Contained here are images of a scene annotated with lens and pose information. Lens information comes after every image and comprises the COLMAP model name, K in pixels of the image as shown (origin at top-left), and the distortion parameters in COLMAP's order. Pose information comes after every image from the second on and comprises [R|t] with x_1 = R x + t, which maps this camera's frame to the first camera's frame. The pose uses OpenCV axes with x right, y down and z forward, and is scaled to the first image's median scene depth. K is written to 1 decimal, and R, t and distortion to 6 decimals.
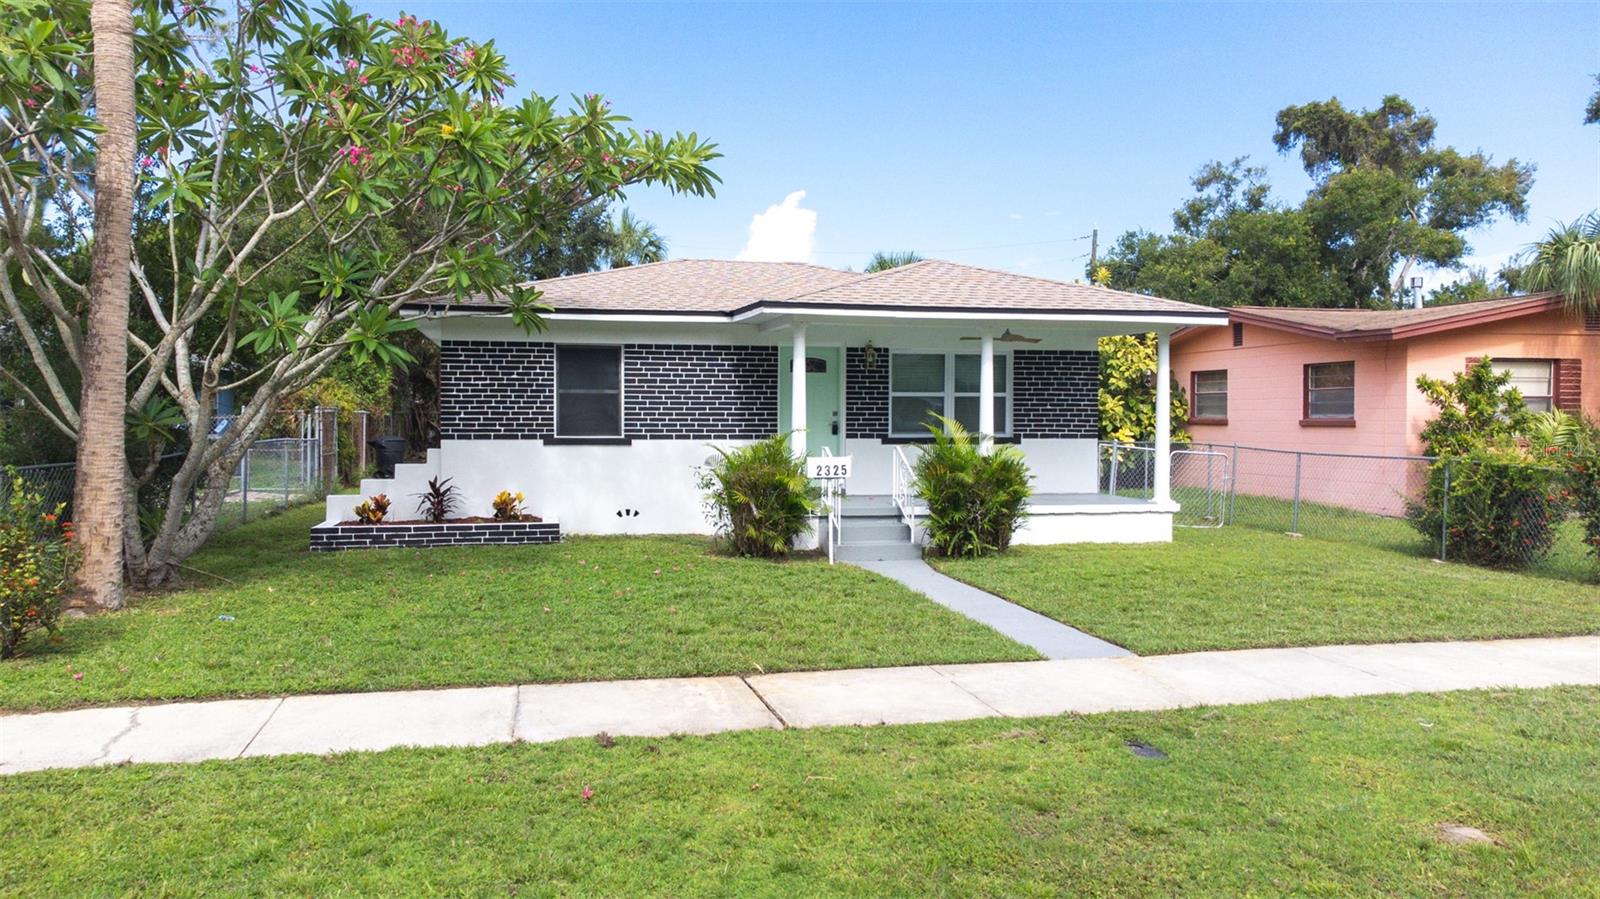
lens RADIAL K [[1212.3, 0, 796.5], [0, 1212.3, 430.6], [0, 0, 1]] dist [-0.001918, 0.085052]
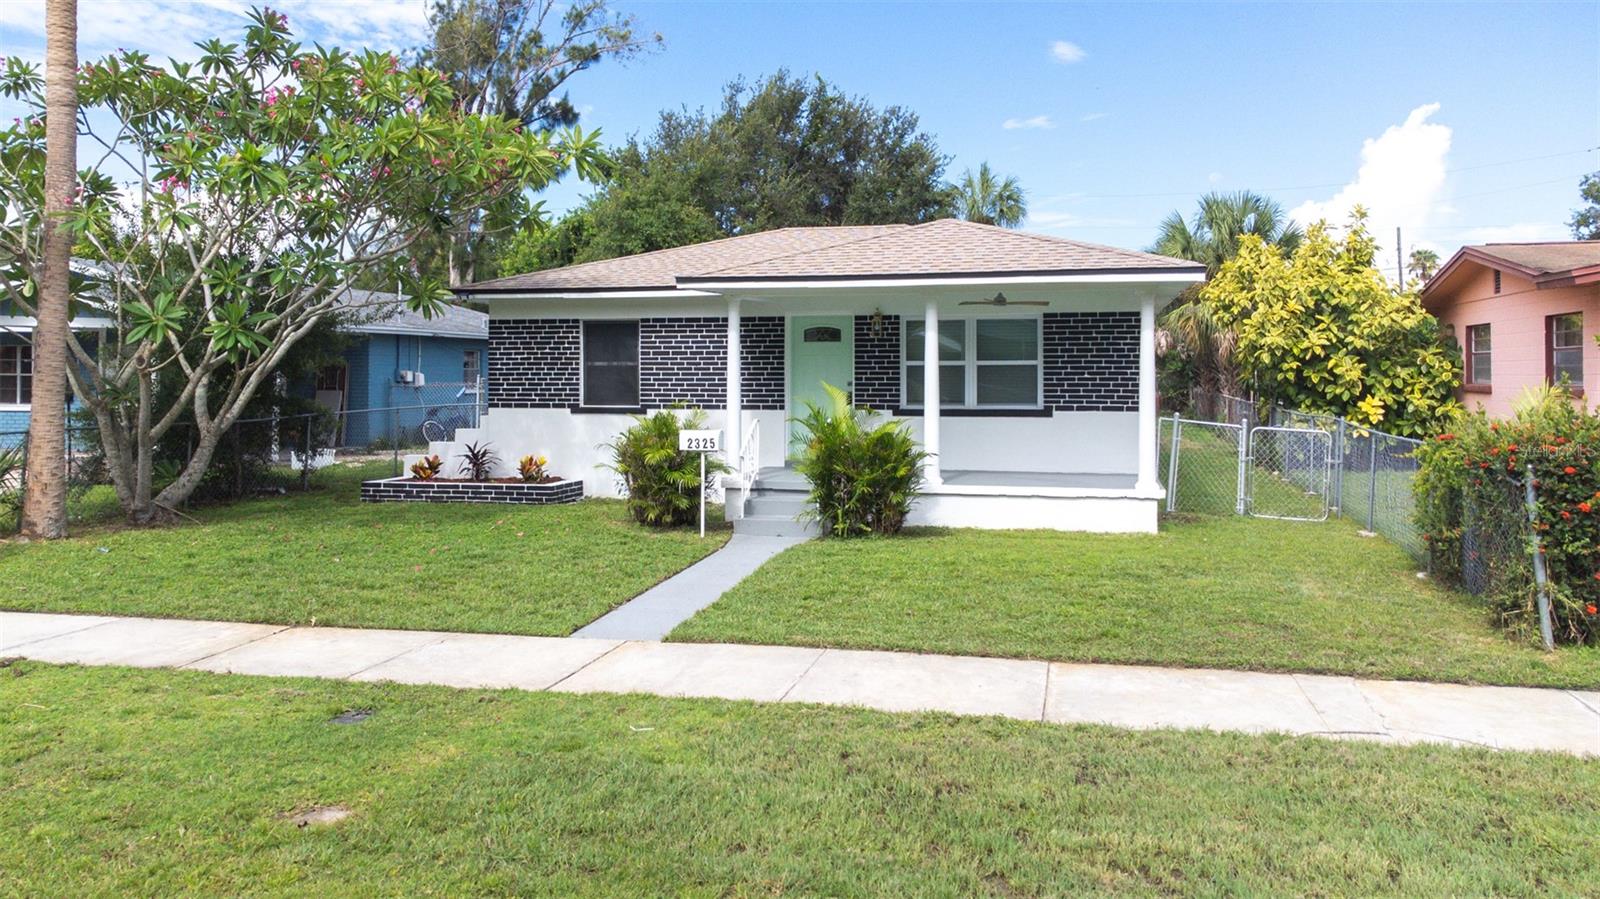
lens RADIAL K [[1261.2, 0, 775.3], [0, 1261.2, 375.3], [0, 0, 1]] dist [-0.004036, 0.085985]
pose [[0.891455, -0.002977, -0.453100, 0.461785], [-0.001696, 0.999949, -0.009907, -0.011140], [0.453106, 0.009600, 0.891405, 0.074218]]
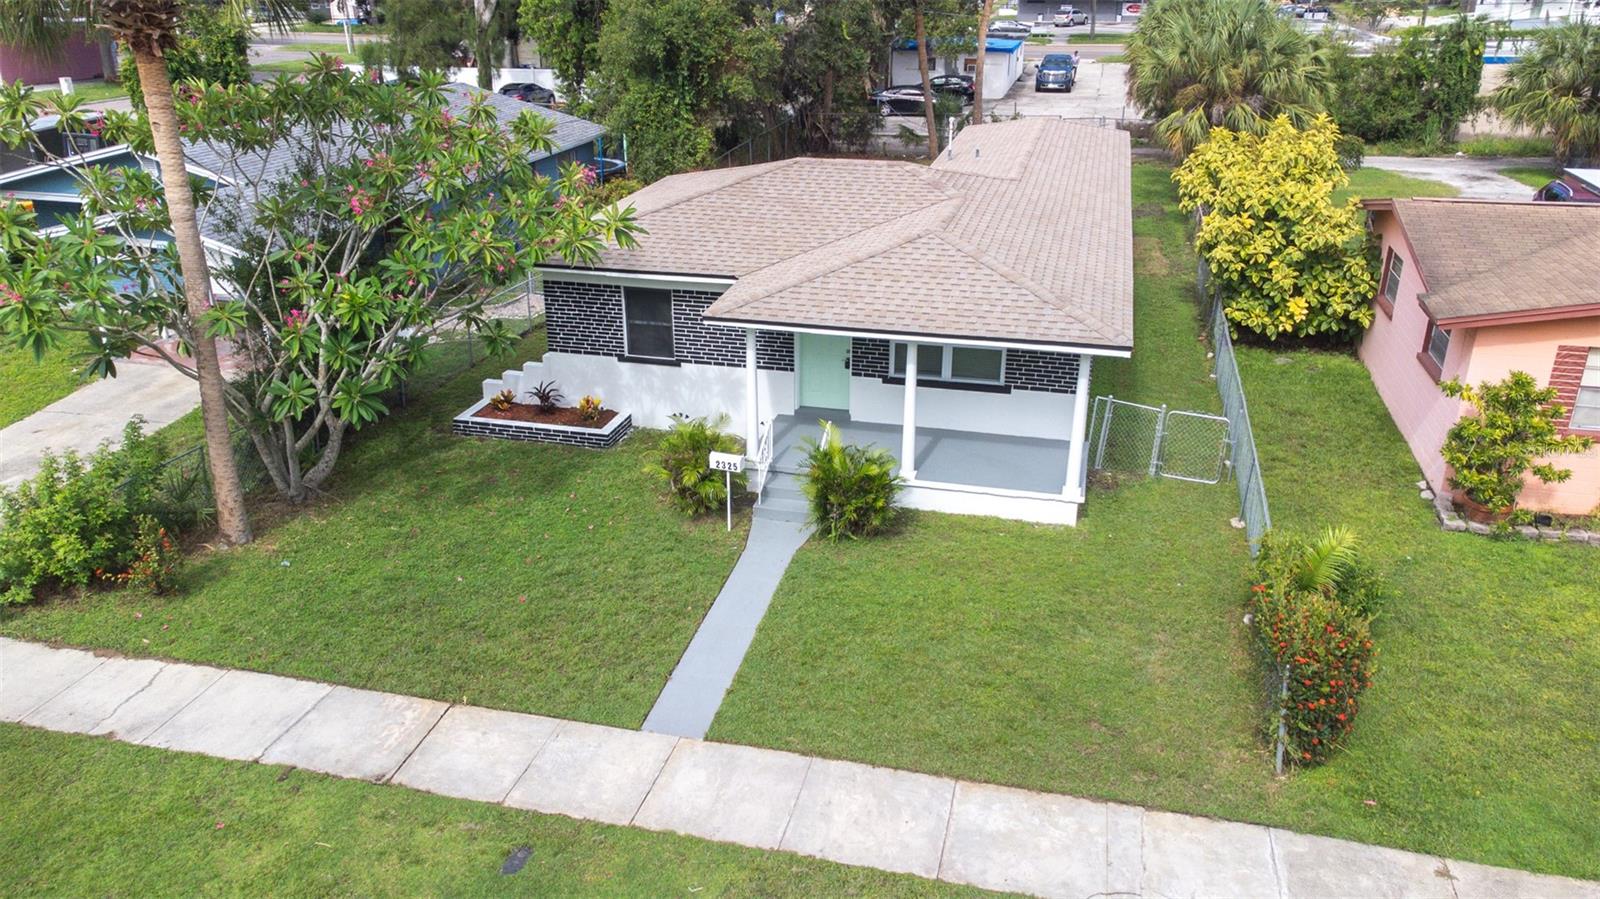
lens RADIAL K [[1200.0, 0, 794.8], [0, 1200.0, 451.5], [0, 0, 1]] dist [-0.002251, 0.077728]
pose [[0.889778, 0.172402, -0.422580, 0.522585], [-0.000700, 0.926423, 0.376483, -0.383127], [0.456394, -0.334690, 0.824431, -0.017354]]
